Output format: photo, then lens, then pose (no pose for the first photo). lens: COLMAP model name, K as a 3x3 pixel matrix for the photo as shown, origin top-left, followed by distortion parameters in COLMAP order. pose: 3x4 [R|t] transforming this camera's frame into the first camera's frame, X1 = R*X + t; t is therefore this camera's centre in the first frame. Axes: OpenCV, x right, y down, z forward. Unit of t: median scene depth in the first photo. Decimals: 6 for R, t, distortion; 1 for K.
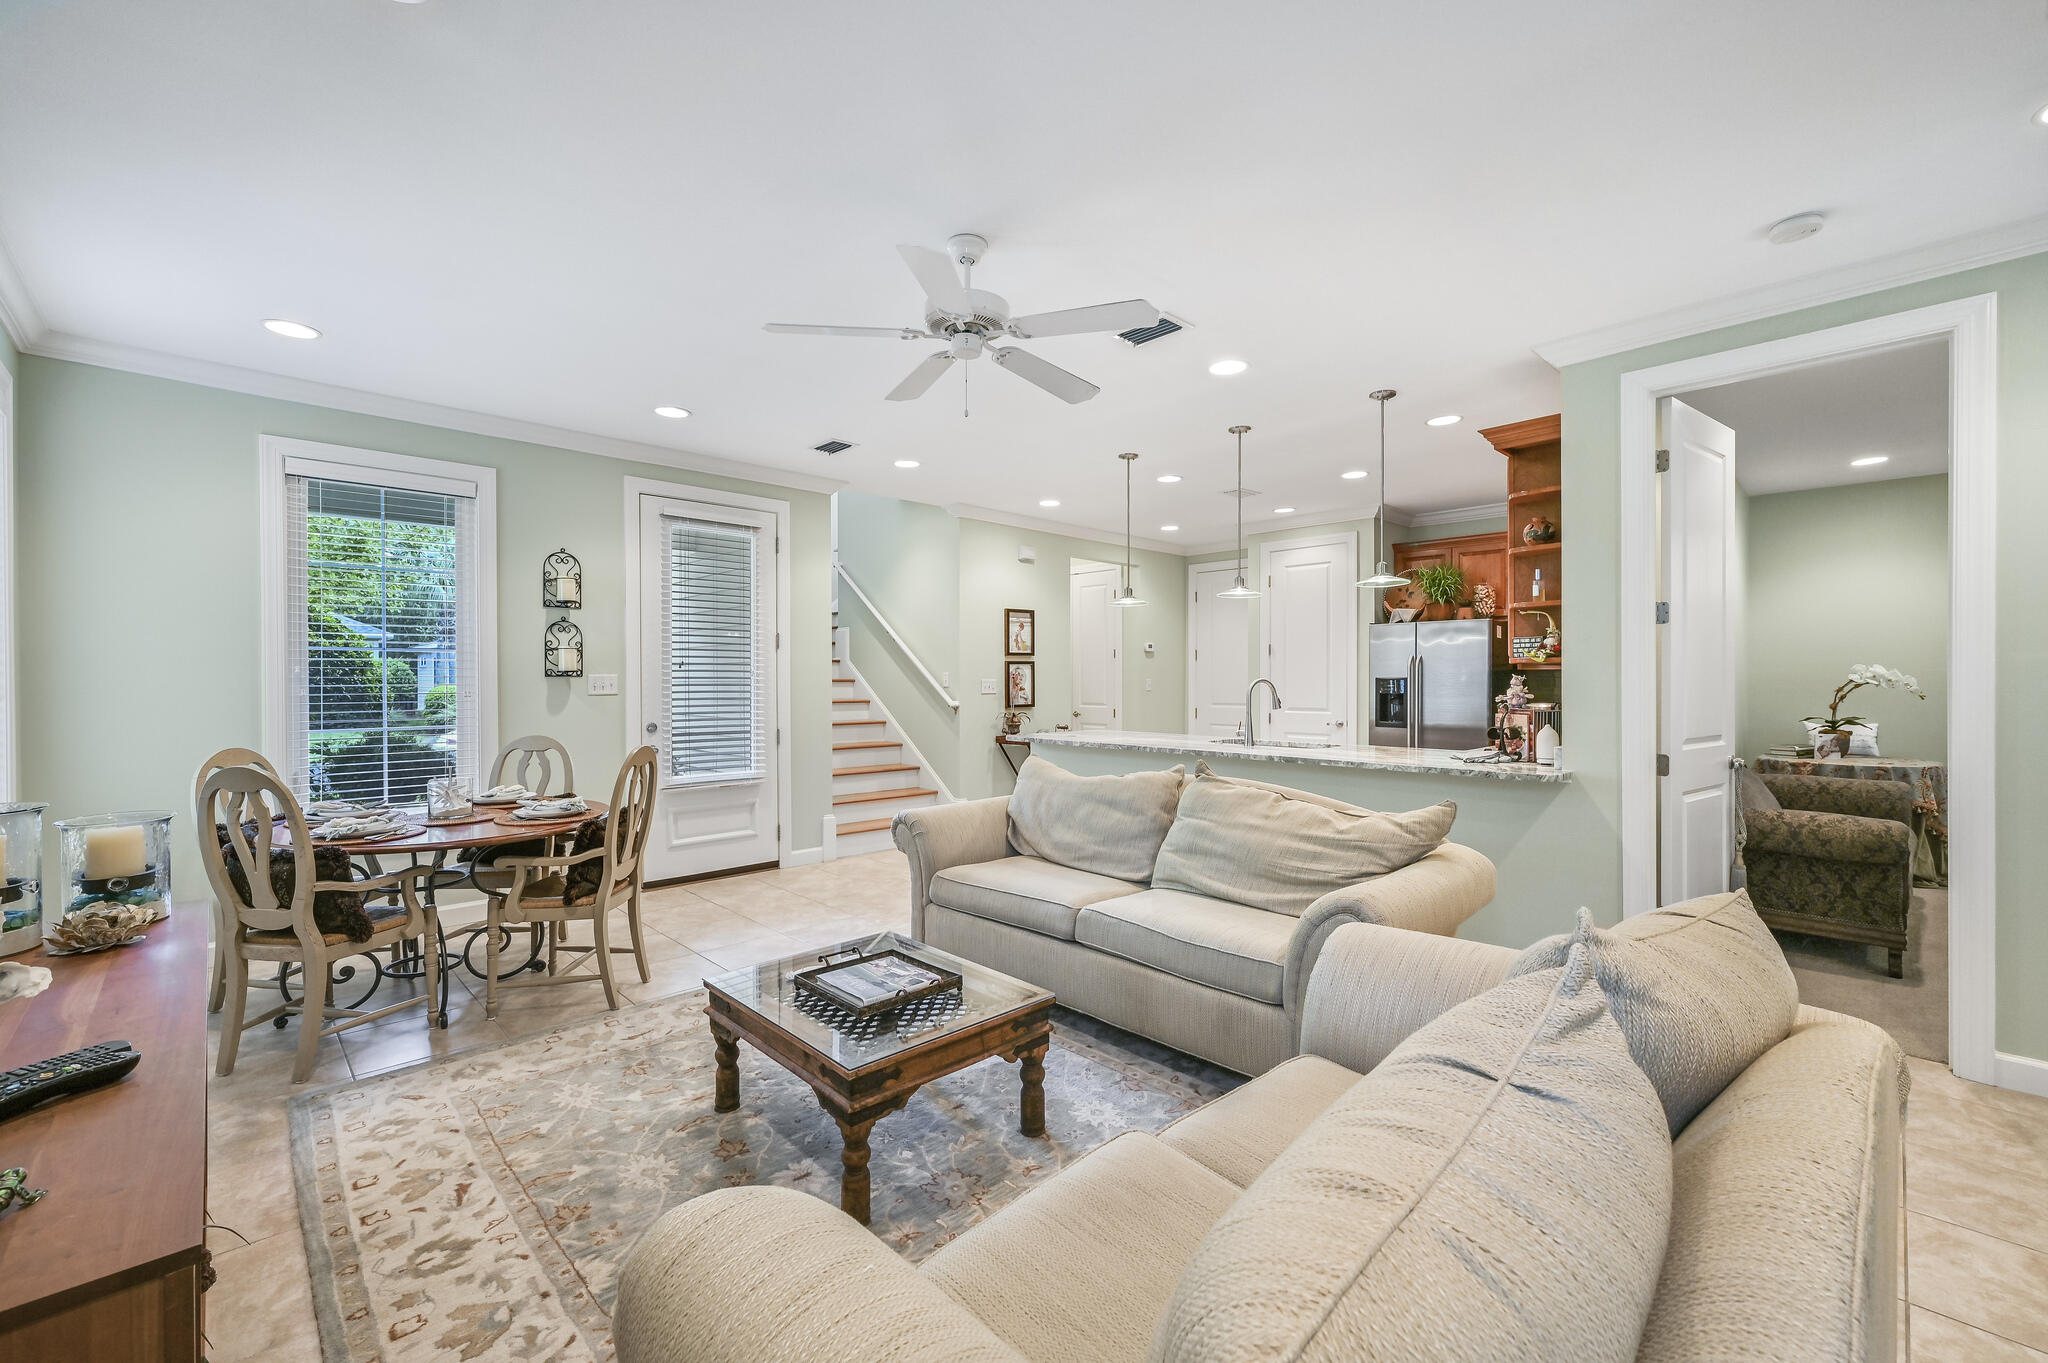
lens RADIAL K [[822.9, 0, 1014.3], [0, 822.9, 678.9], [0, 0, 1]] dist [0.000027, 0.000578]
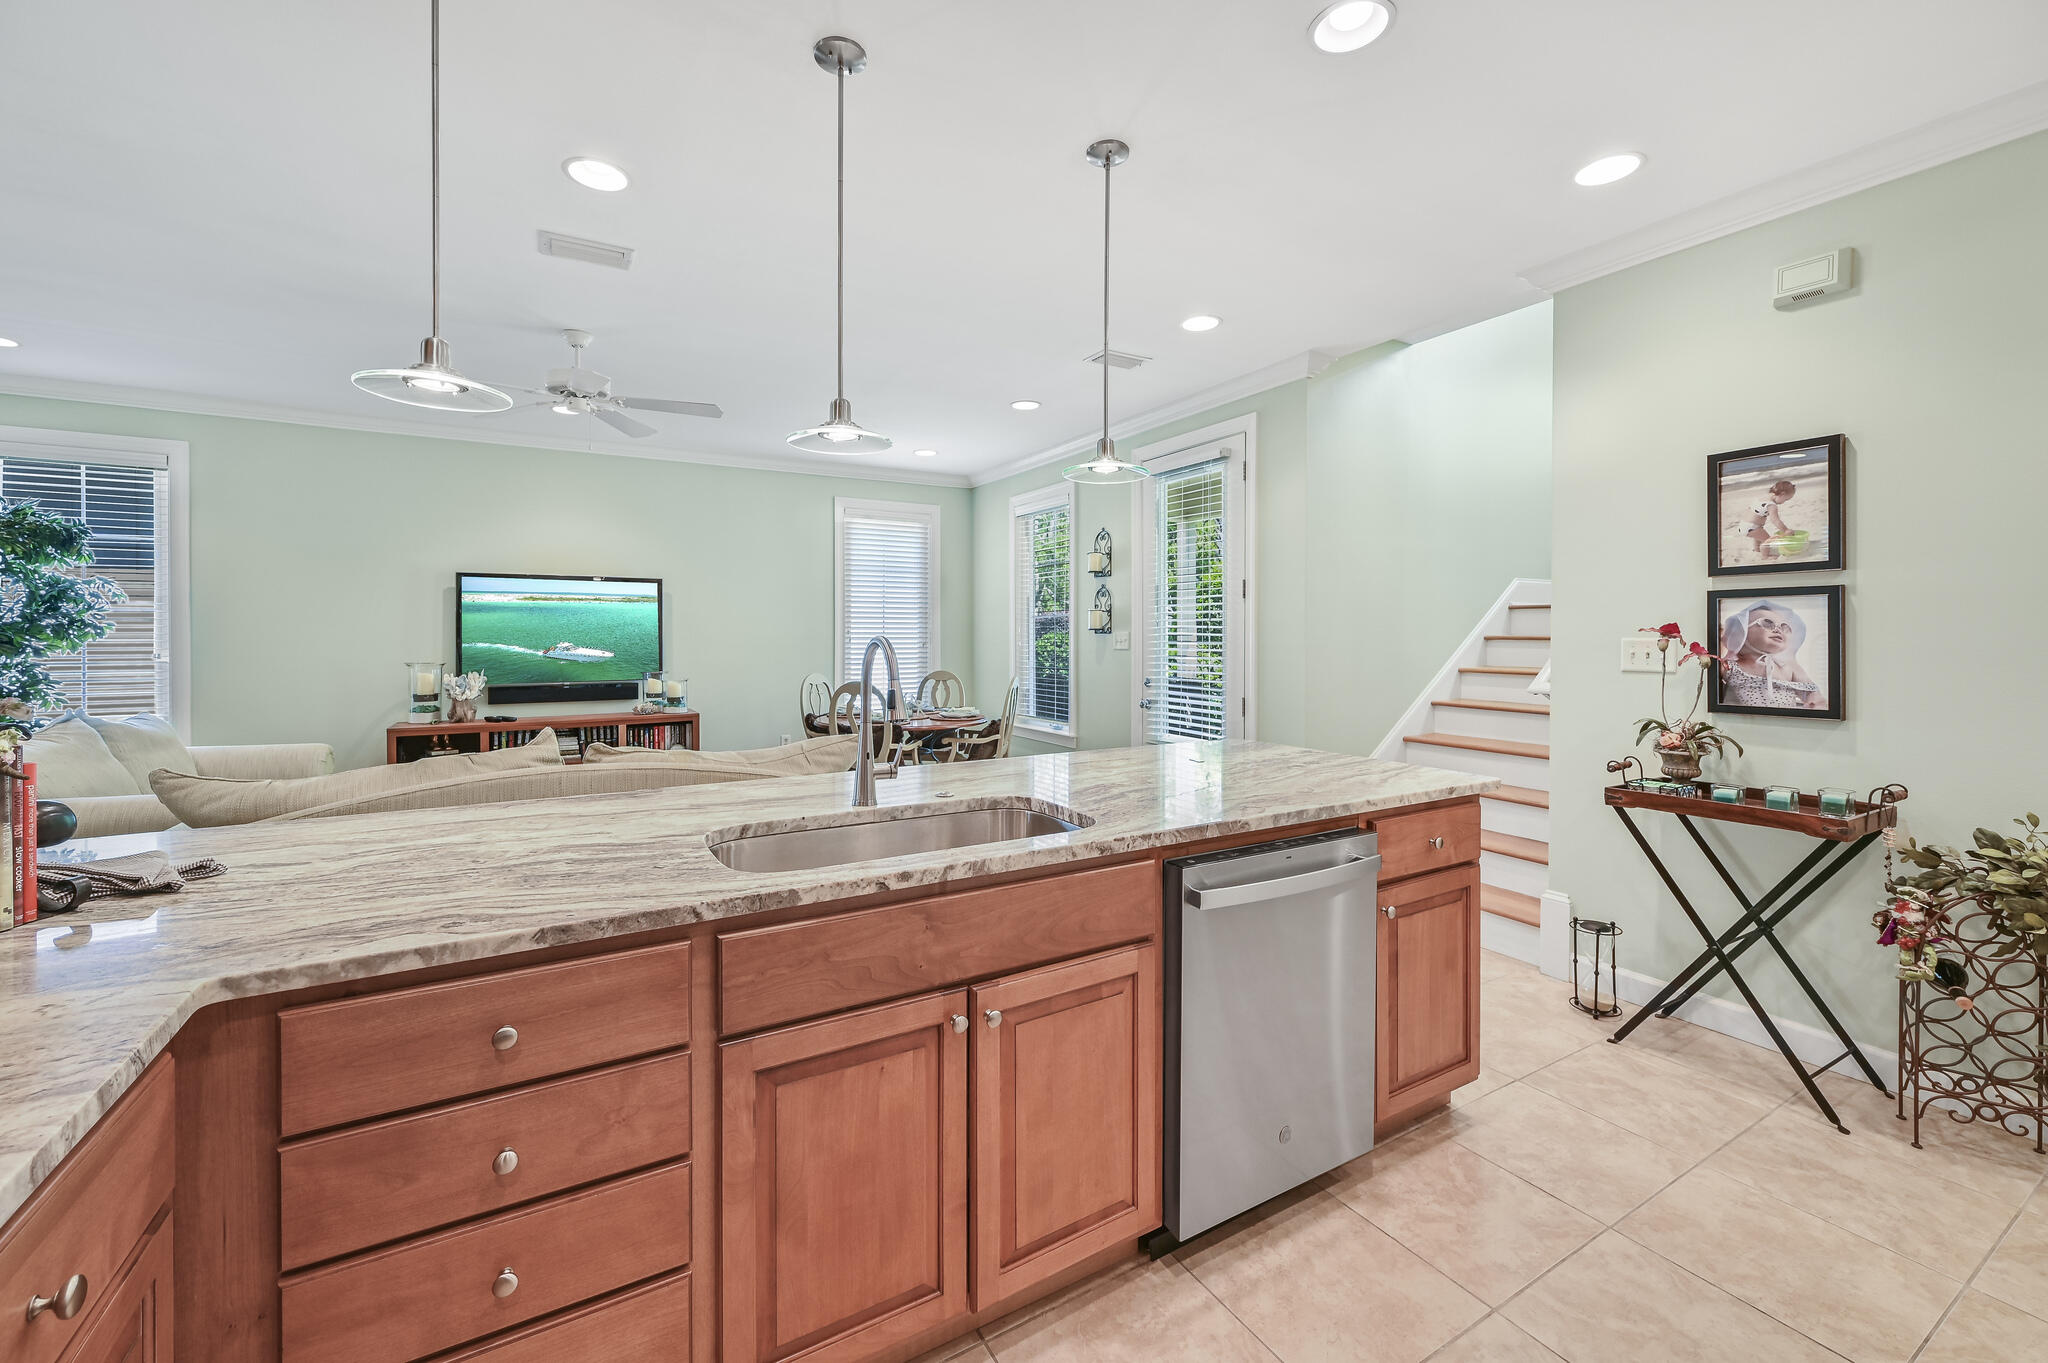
lens RADIAL K [[822.9, 0, 1012.3], [0, 822.9, 629.4], [0, 0, 1]] dist [0.000027, 0.000578]
pose [[-0.240781, -0.005098, -0.970566, 0.520693], [0.000587, 0.999985, -0.005399, -0.001508], [0.970579, -0.001870, -0.240775, 0.896066]]
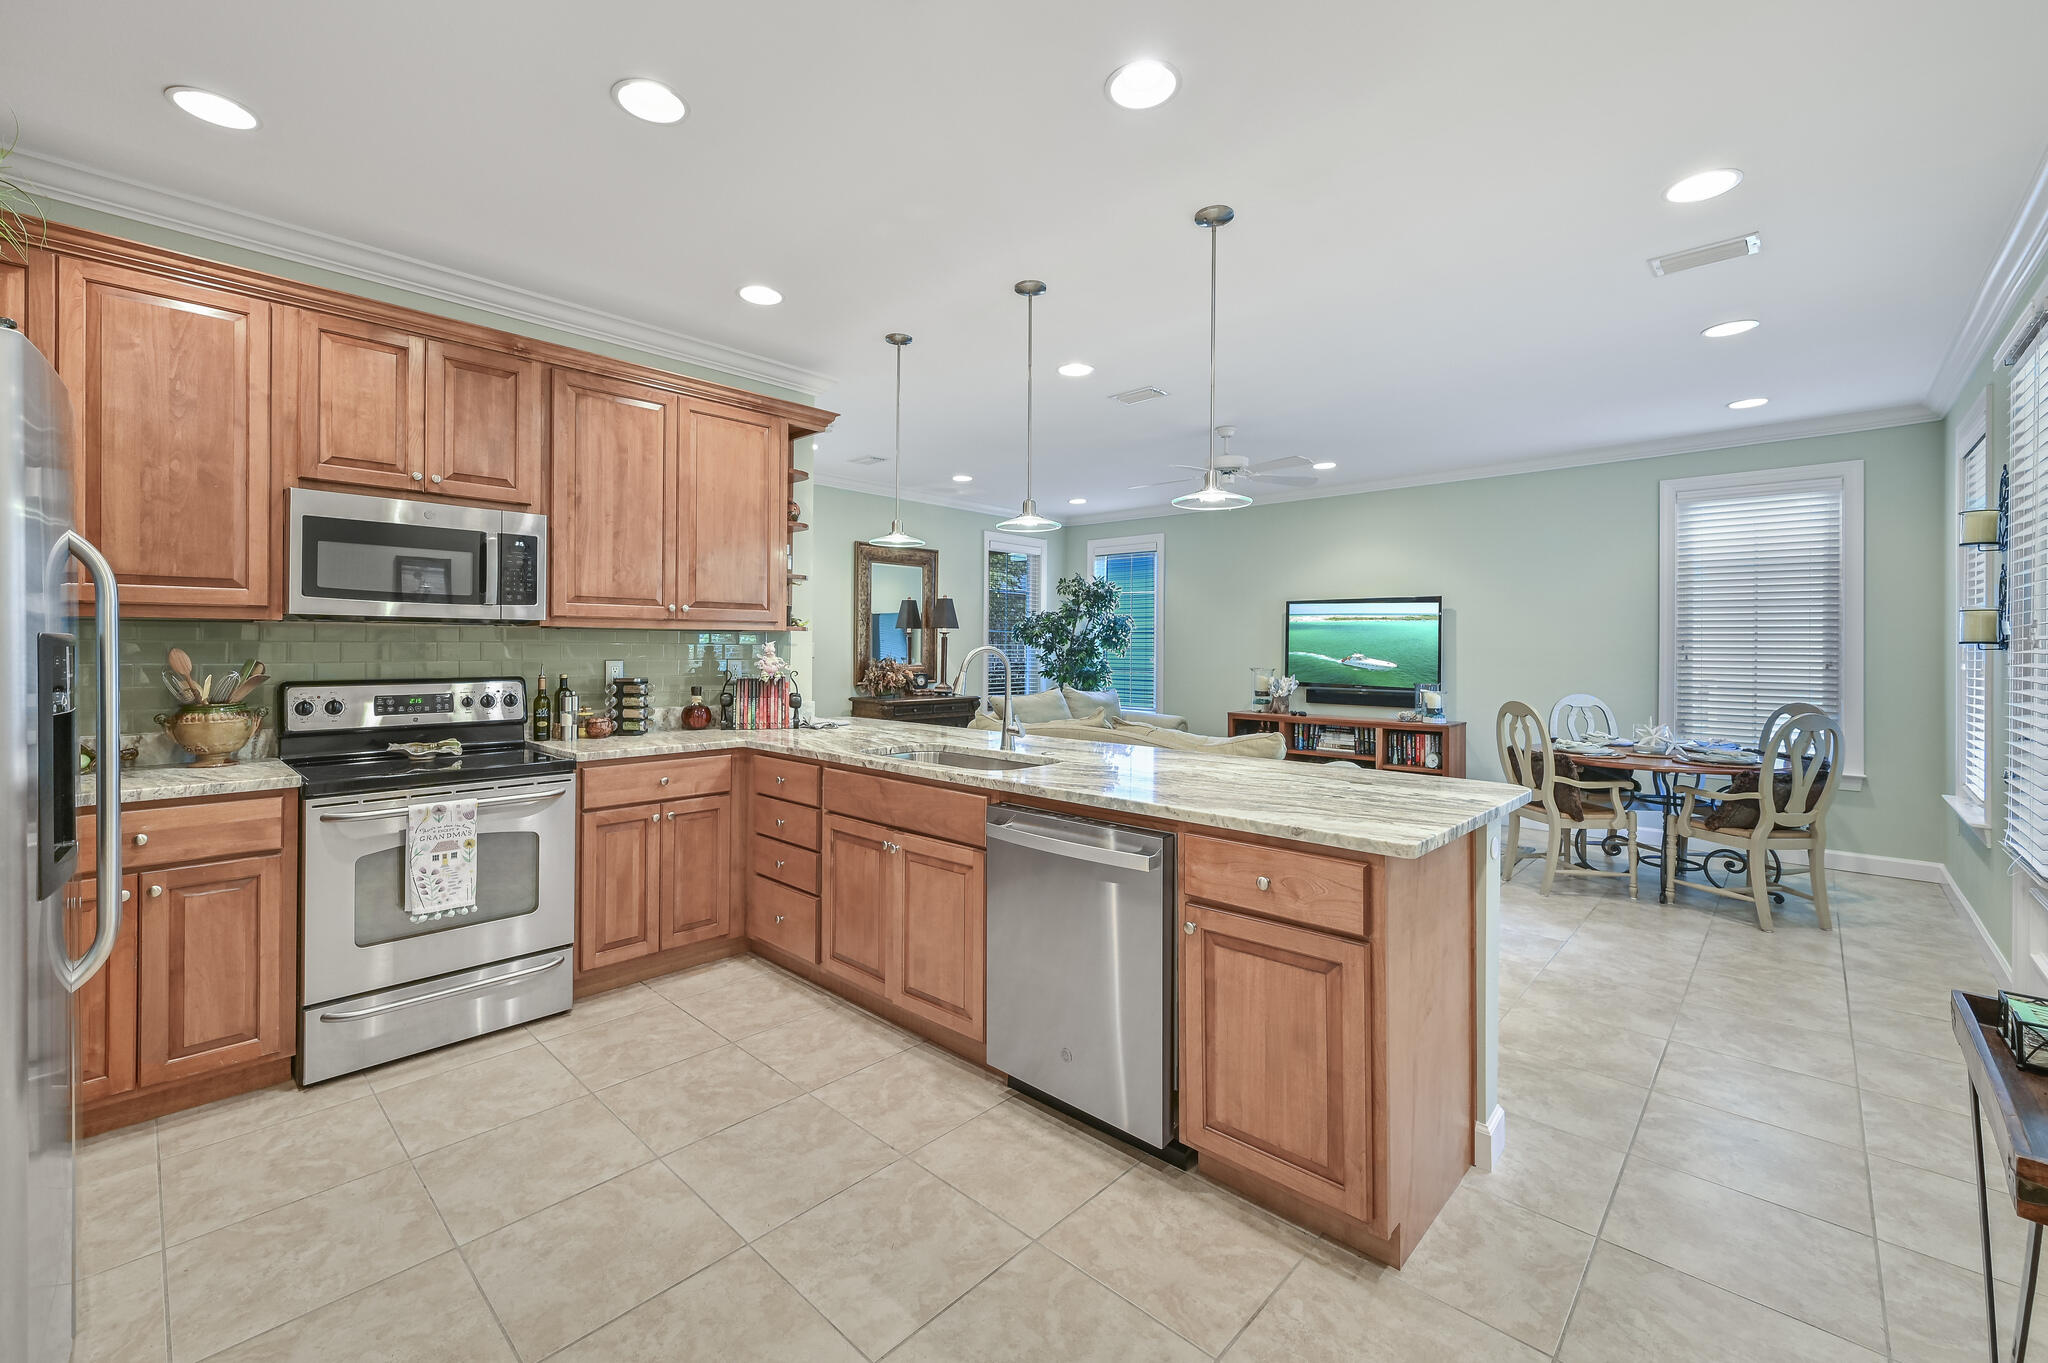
lens RADIAL K [[844.4, 0, 1002.4], [0, 844.4, 647.4], [0, 0, 1]] dist [0.001903, -0.000683]
pose [[-0.999143, -0.007190, -0.040774, 0.247114], [-0.007254, 0.999973, 0.001428, 0.000381], [0.040762, 0.001723, -0.999167, 1.294431]]
